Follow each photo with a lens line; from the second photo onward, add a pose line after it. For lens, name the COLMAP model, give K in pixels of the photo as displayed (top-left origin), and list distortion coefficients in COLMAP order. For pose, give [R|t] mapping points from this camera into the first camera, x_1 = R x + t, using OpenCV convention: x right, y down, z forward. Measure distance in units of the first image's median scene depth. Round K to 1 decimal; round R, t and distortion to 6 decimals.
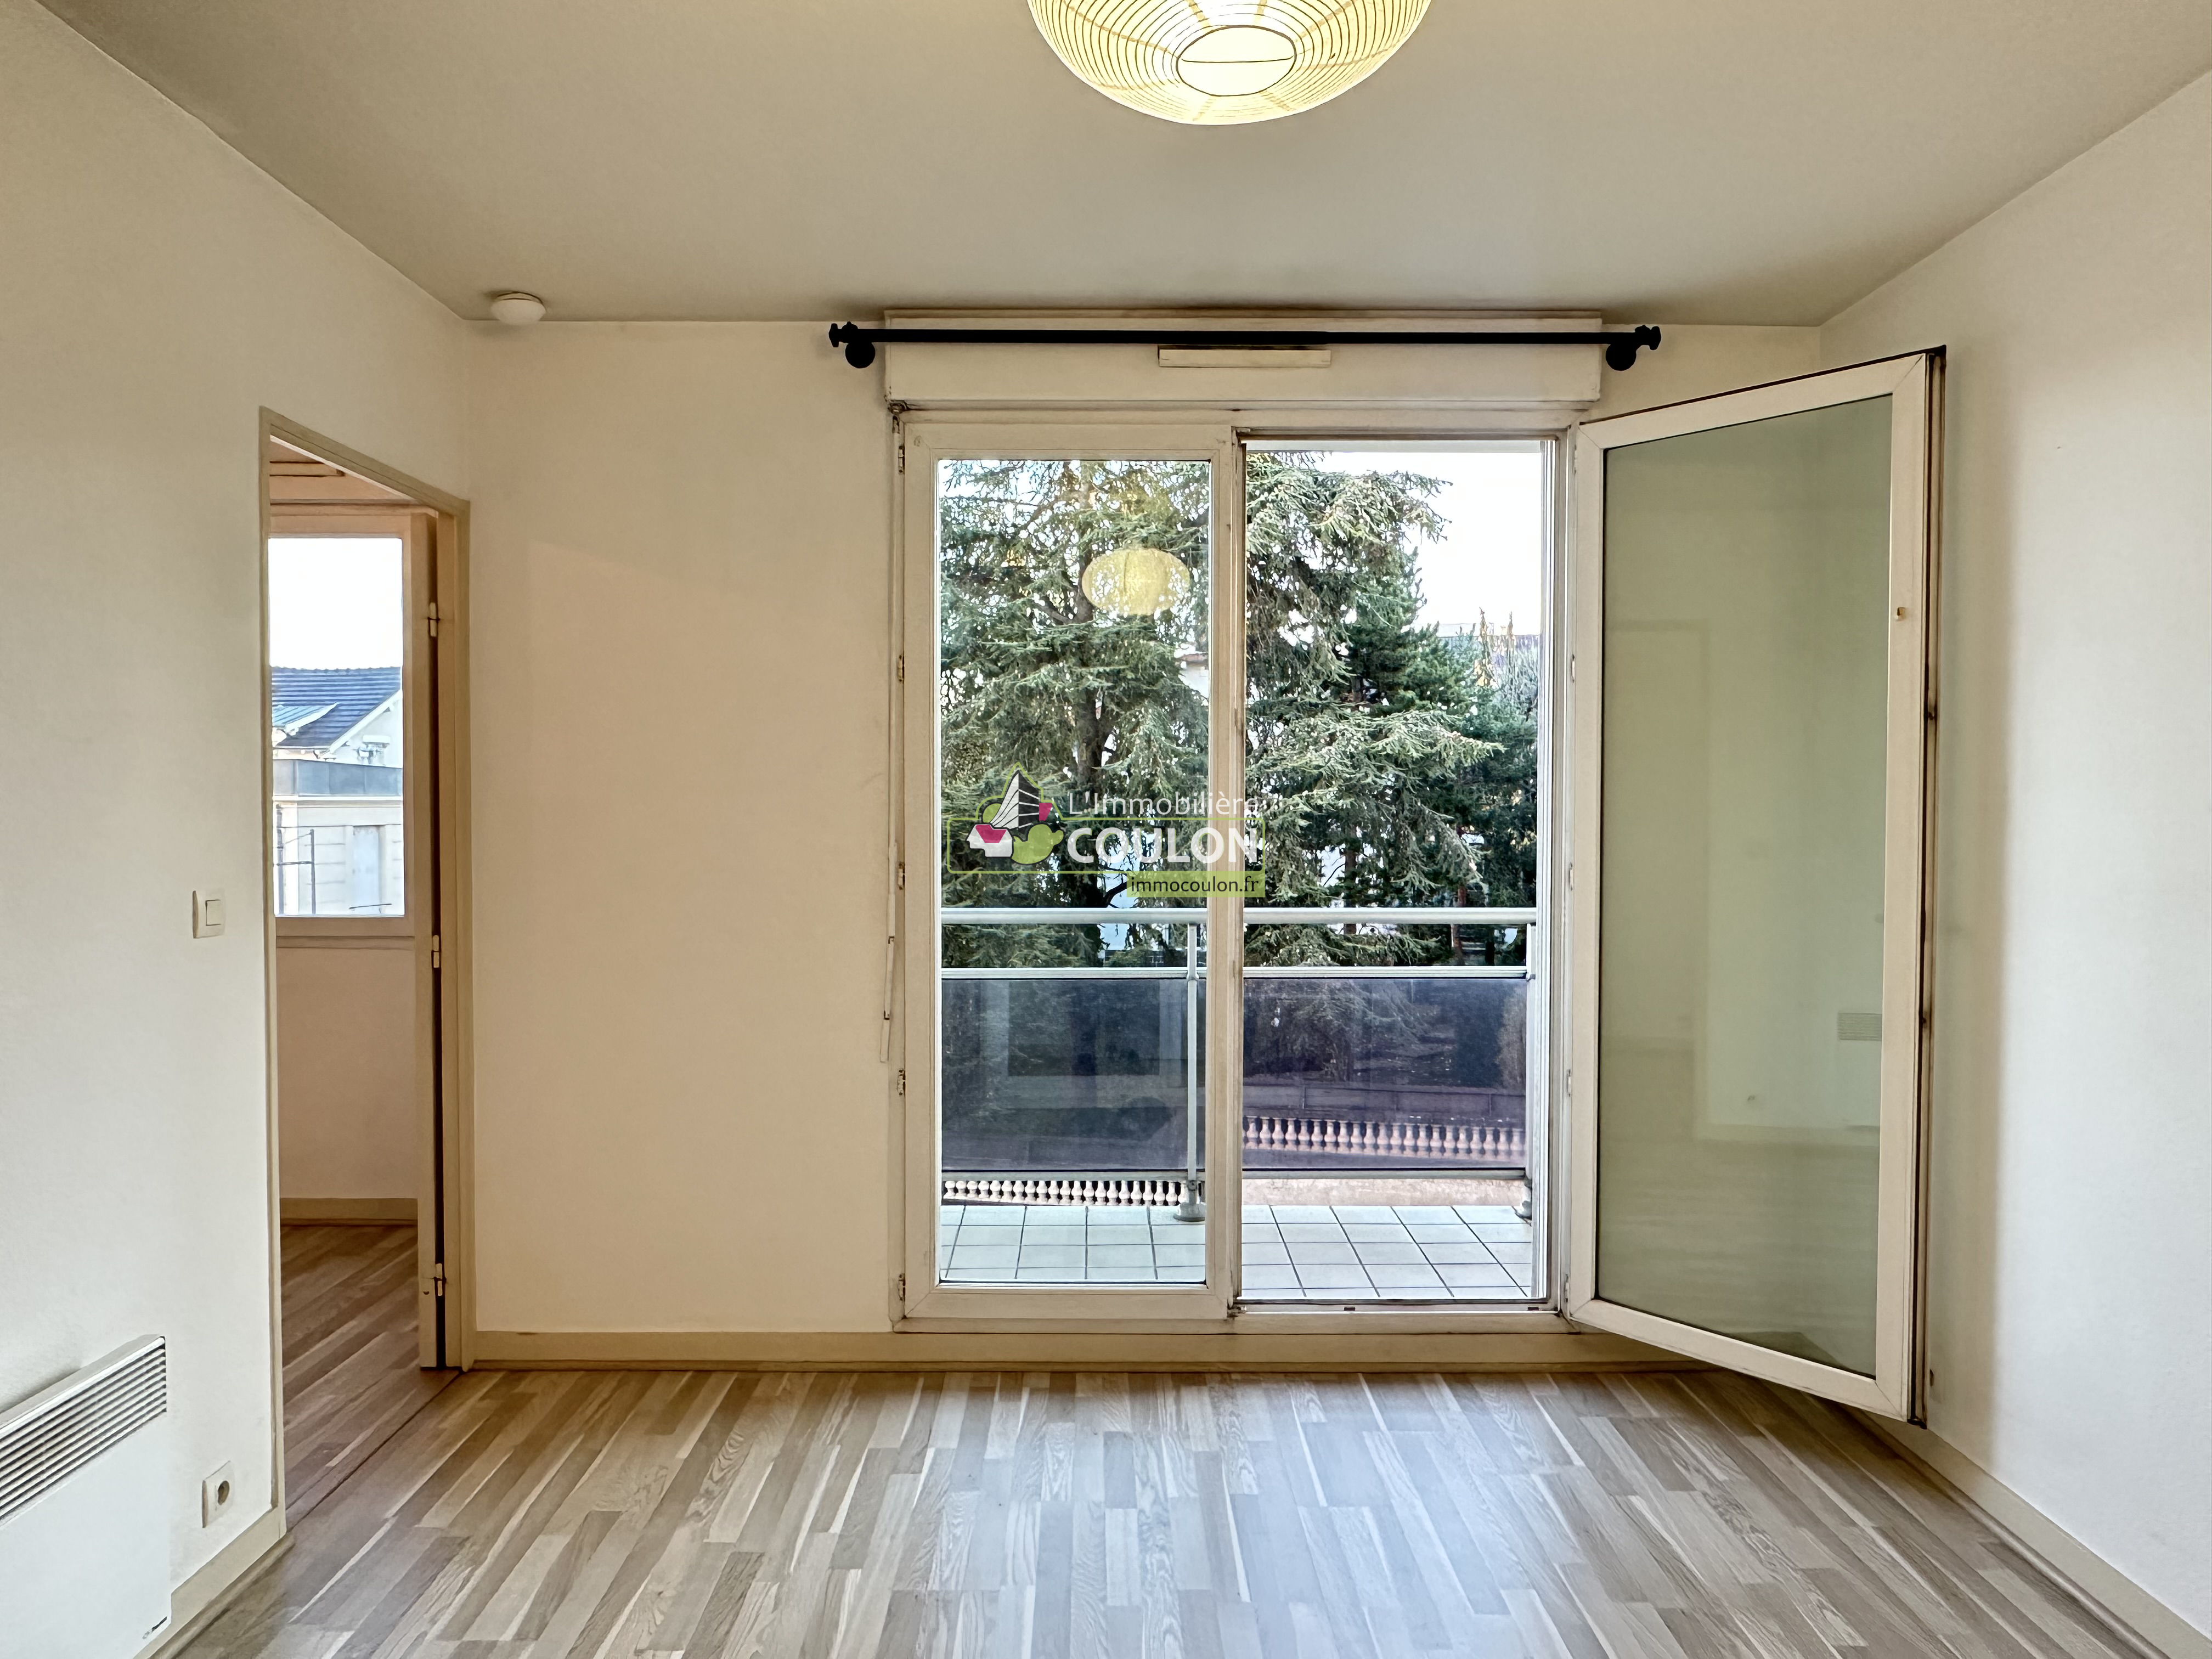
lens RADIAL K [[1496.1, 0, 1105.3], [0, 1496.1, 839.3], [0, 0, 1]] dist [0.002304, -0.000557]
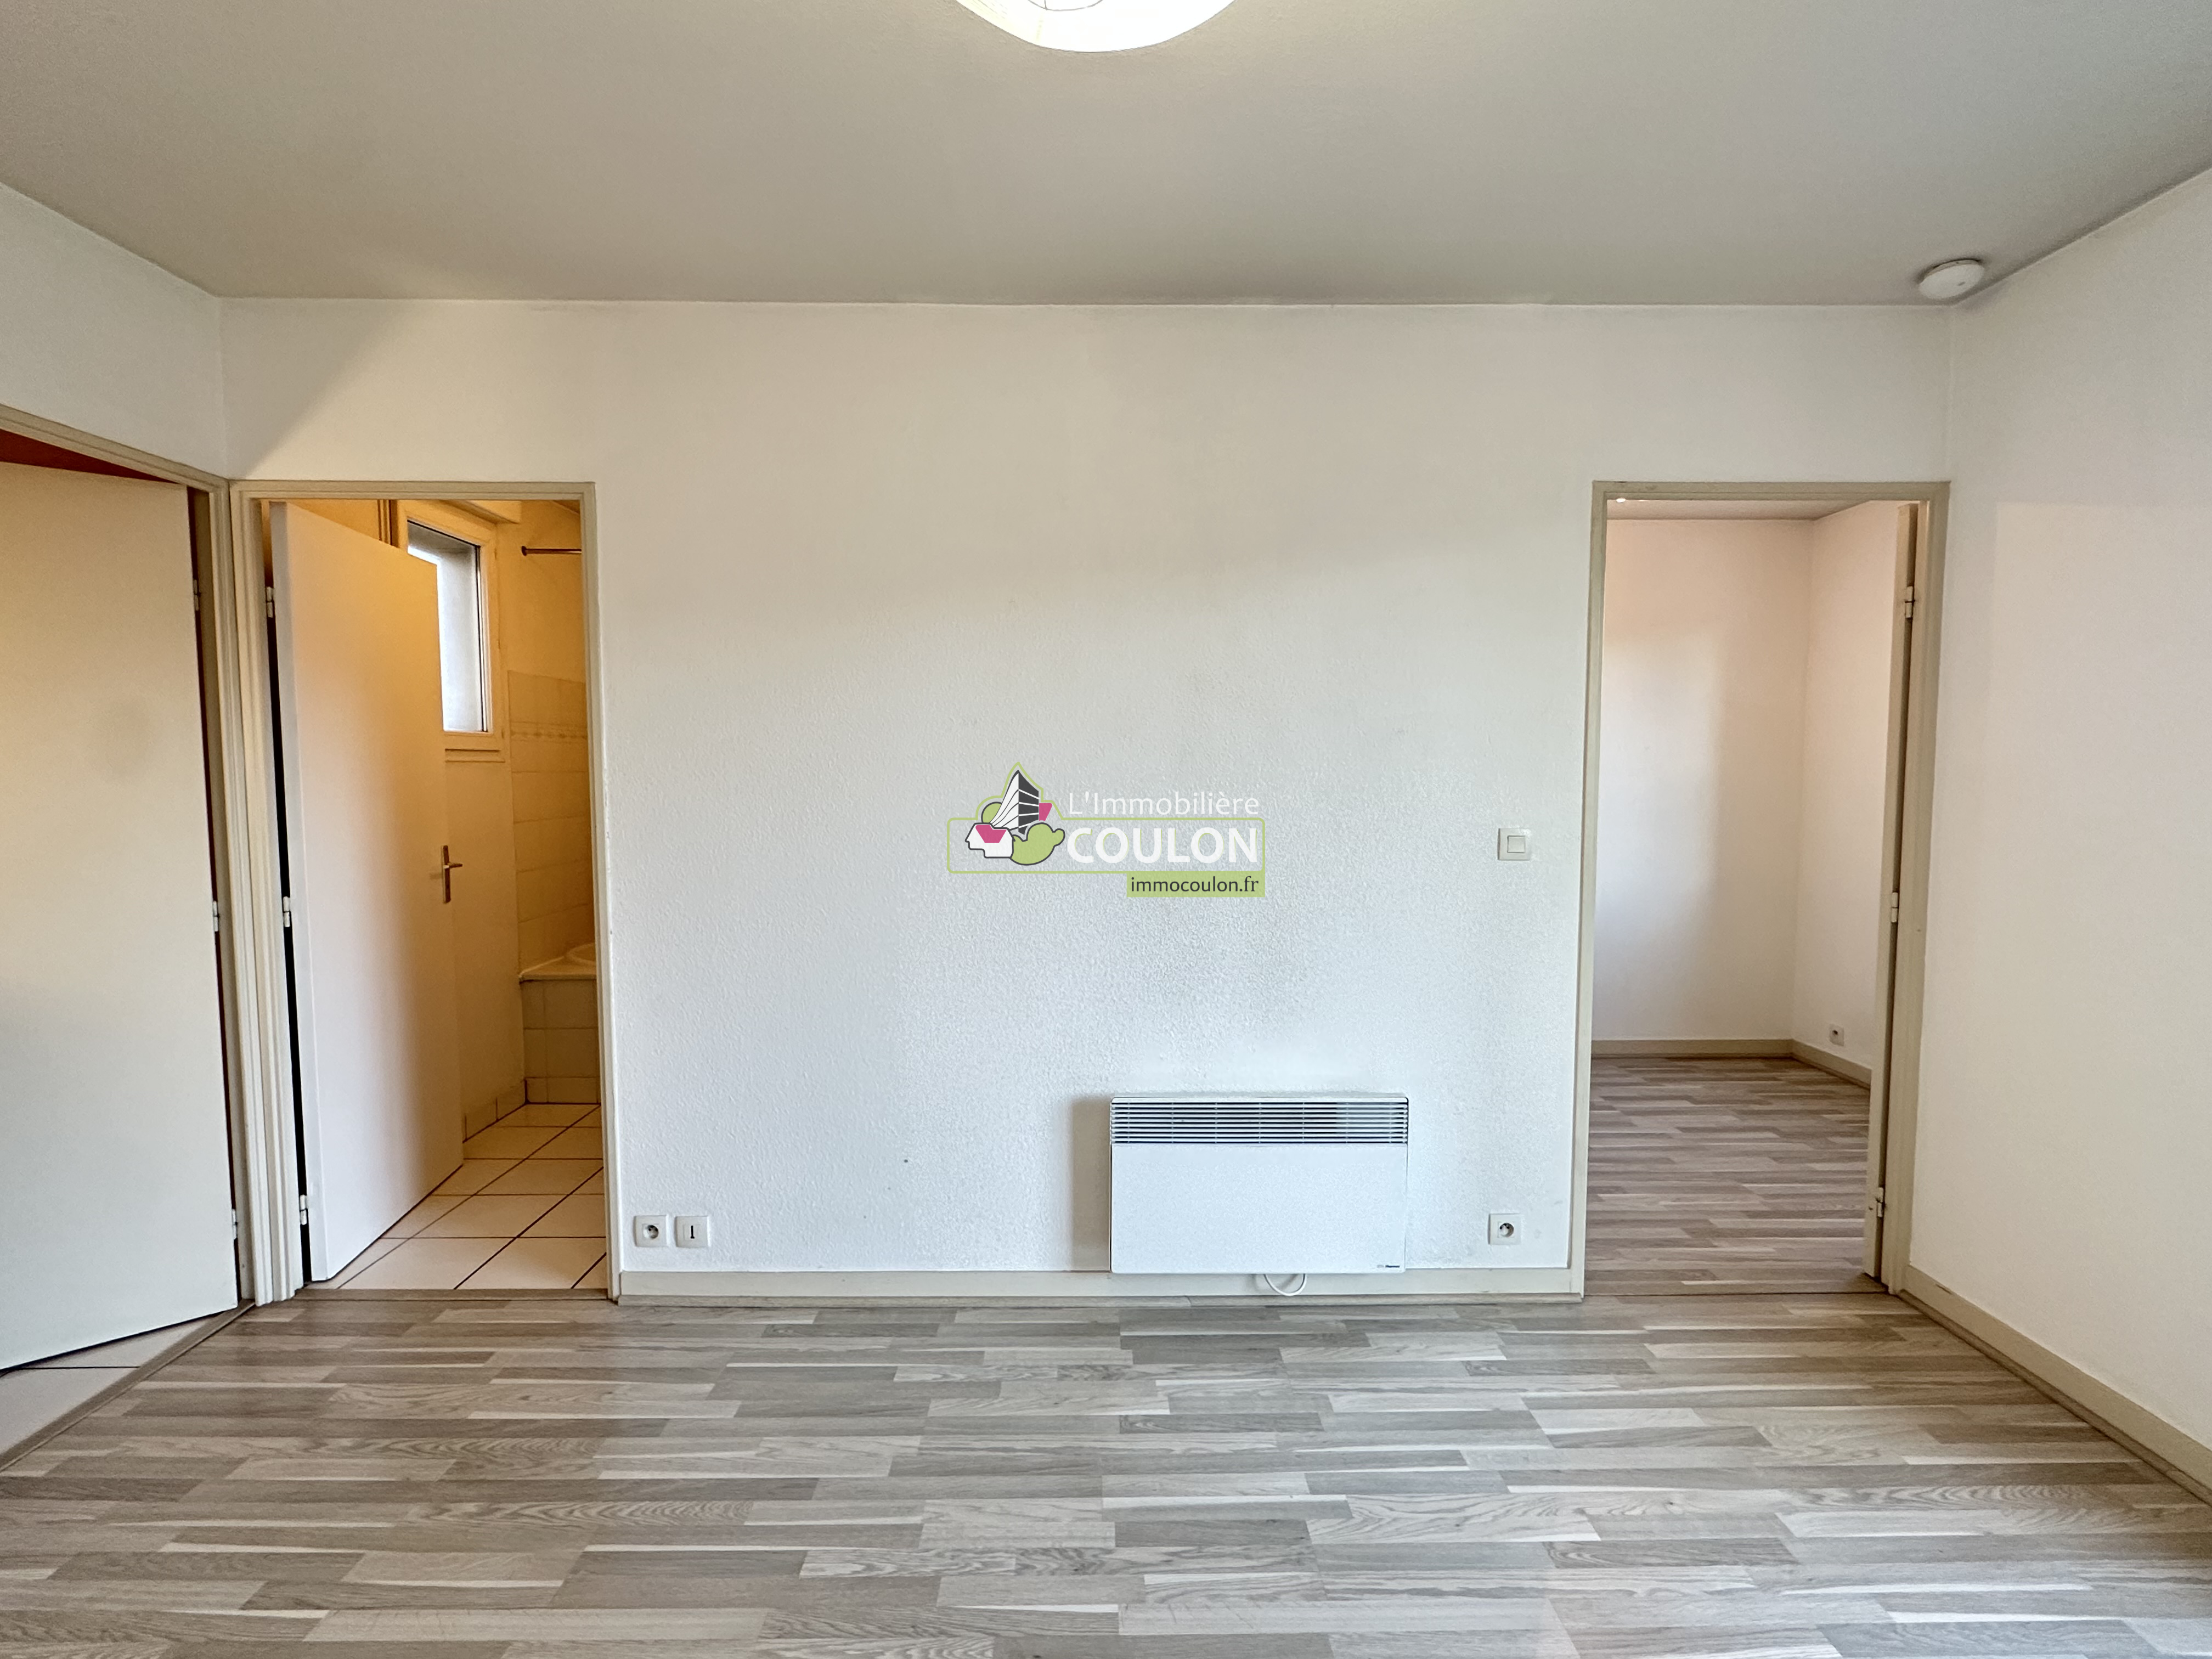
lens RADIAL K [[1031.4, 0, 1110.2], [0, 1031.4, 825.0], [0, 0, 1]] dist [-0.005588, 0.001203]
pose [[0.002503, 0.051160, -0.998687, 0.310548], [-0.027776, 0.998309, 0.051071, -0.007868], [0.999611, 0.027612, 0.003920, 0.433063]]
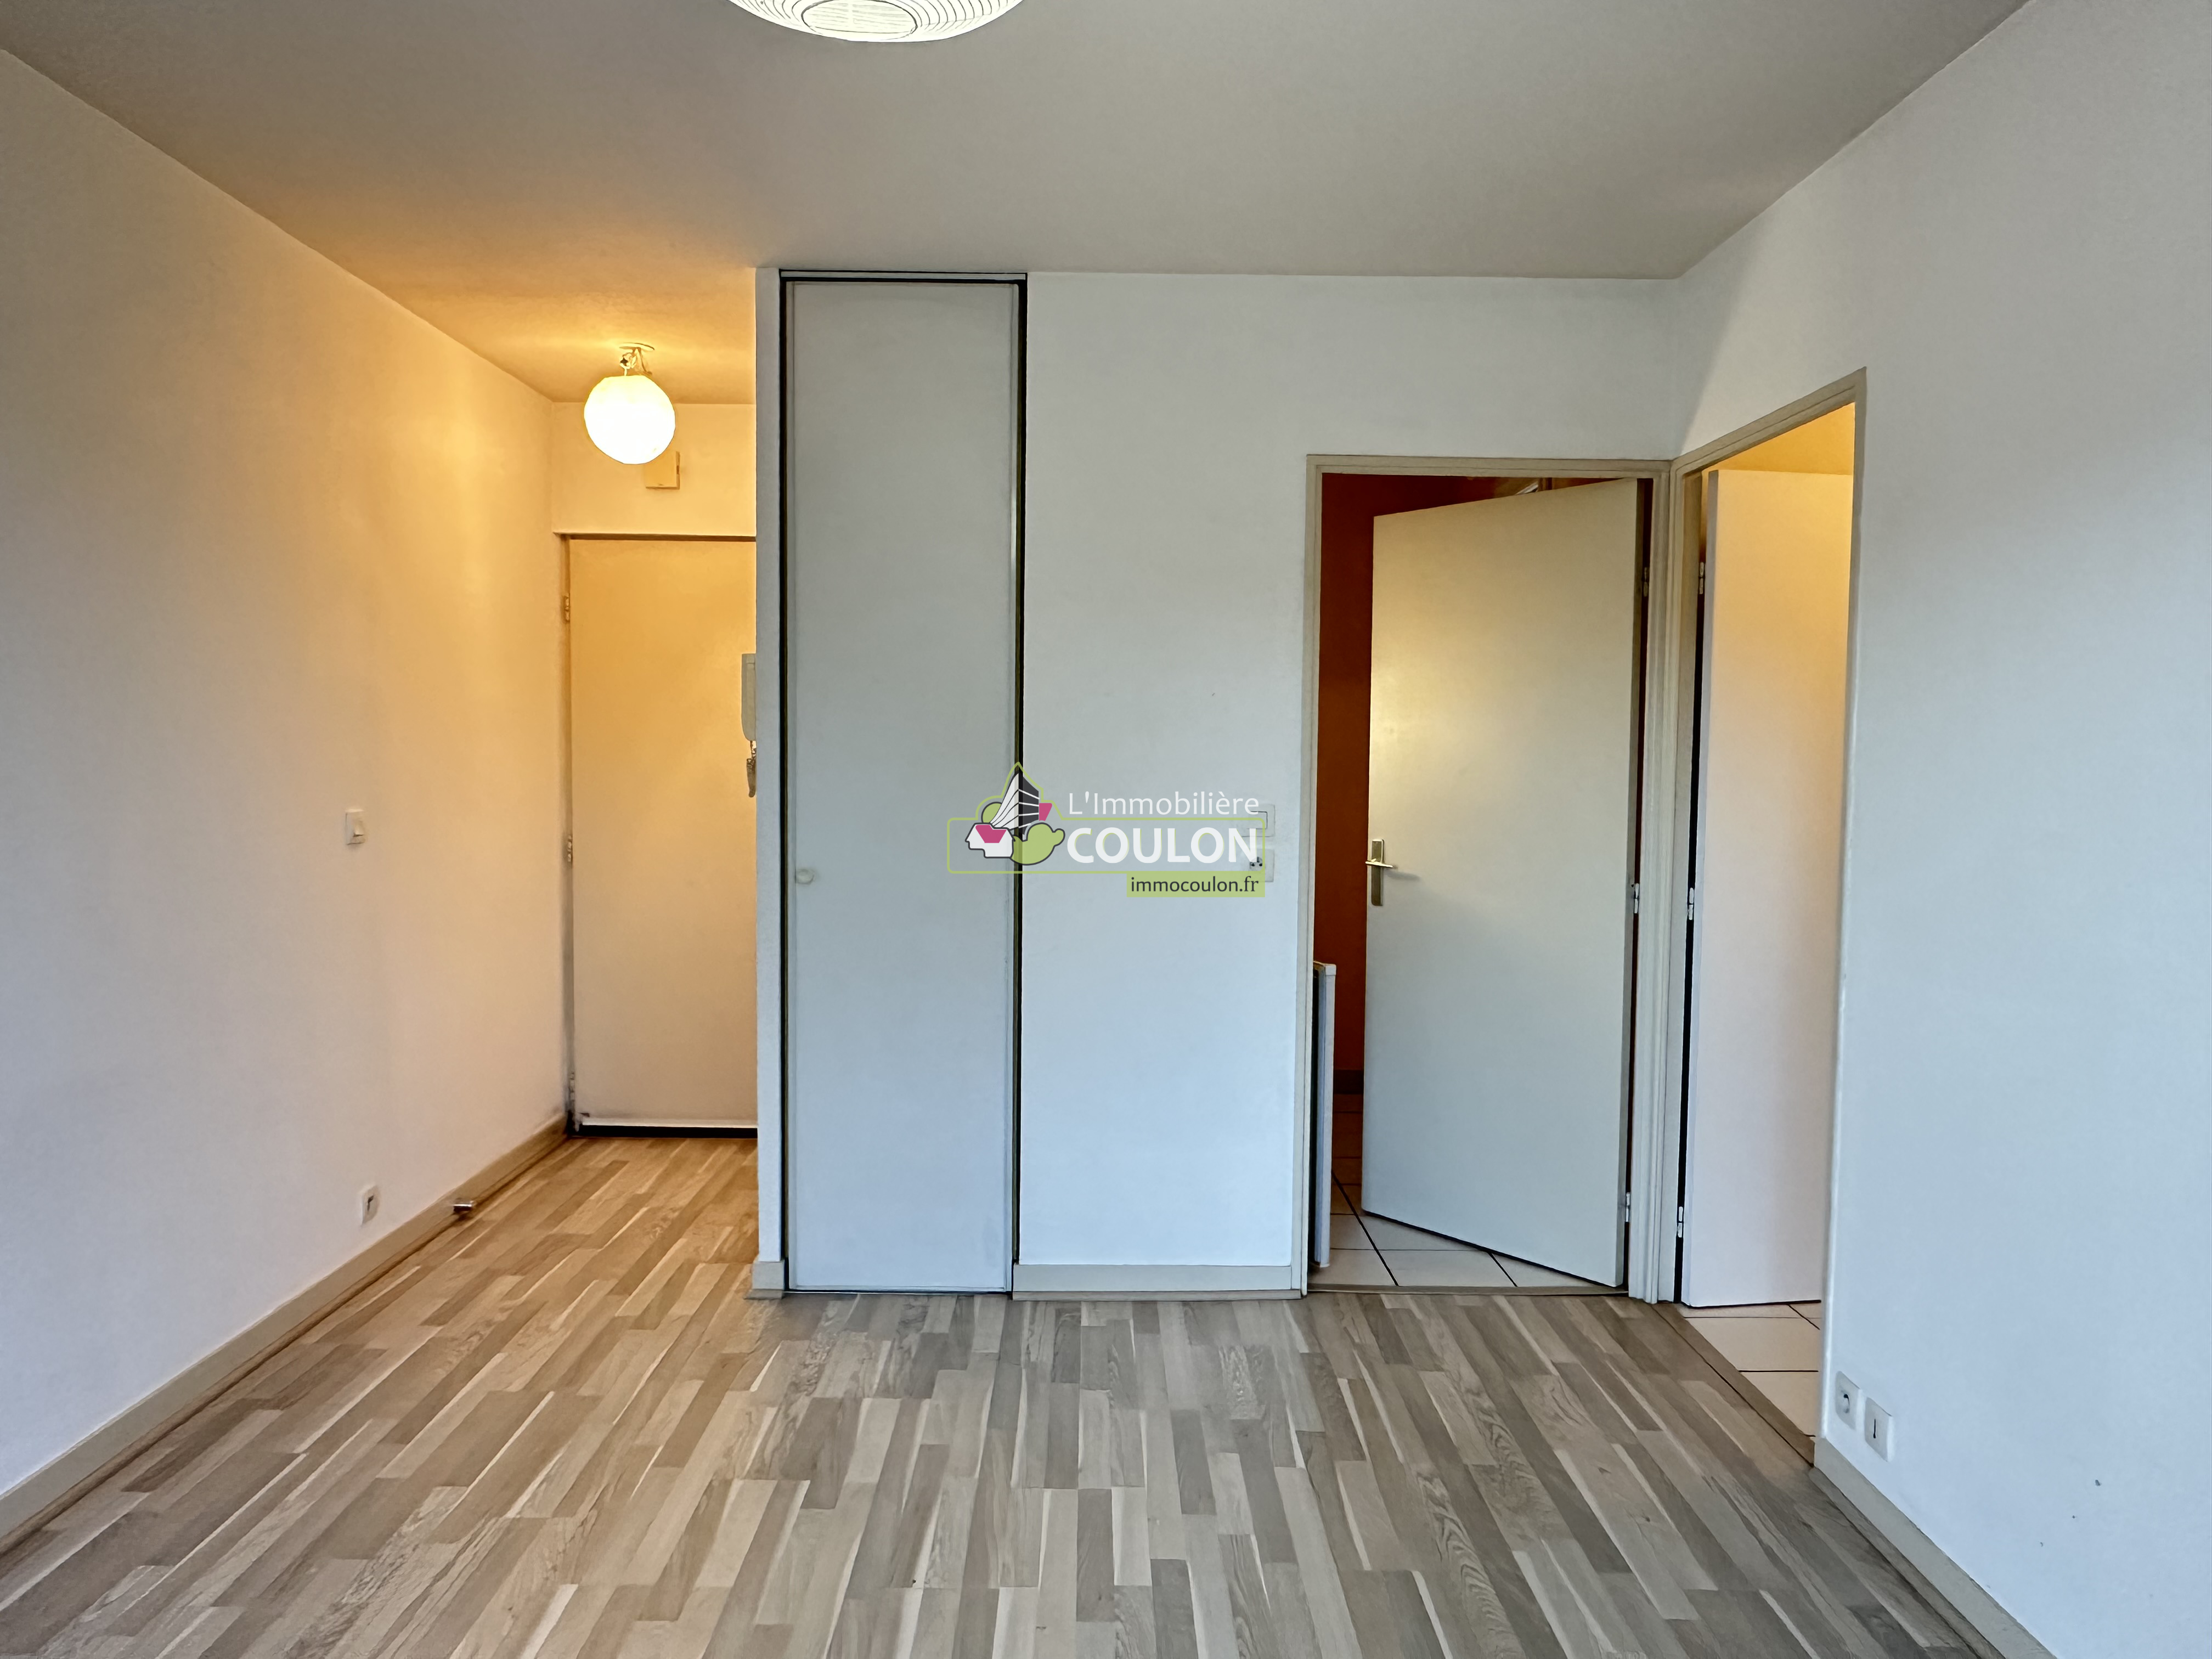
lens RADIAL K [[1496.1, 0, 1089.4], [0, 1496.1, 784.5], [0, 0, 1]] dist [0.002304, -0.000557]
pose [[-0.999841, -0.017533, 0.003176, -0.031130], [-0.017312, 0.998059, 0.059828, -0.026352], [-0.004219, 0.059764, -0.998204, 0.878640]]
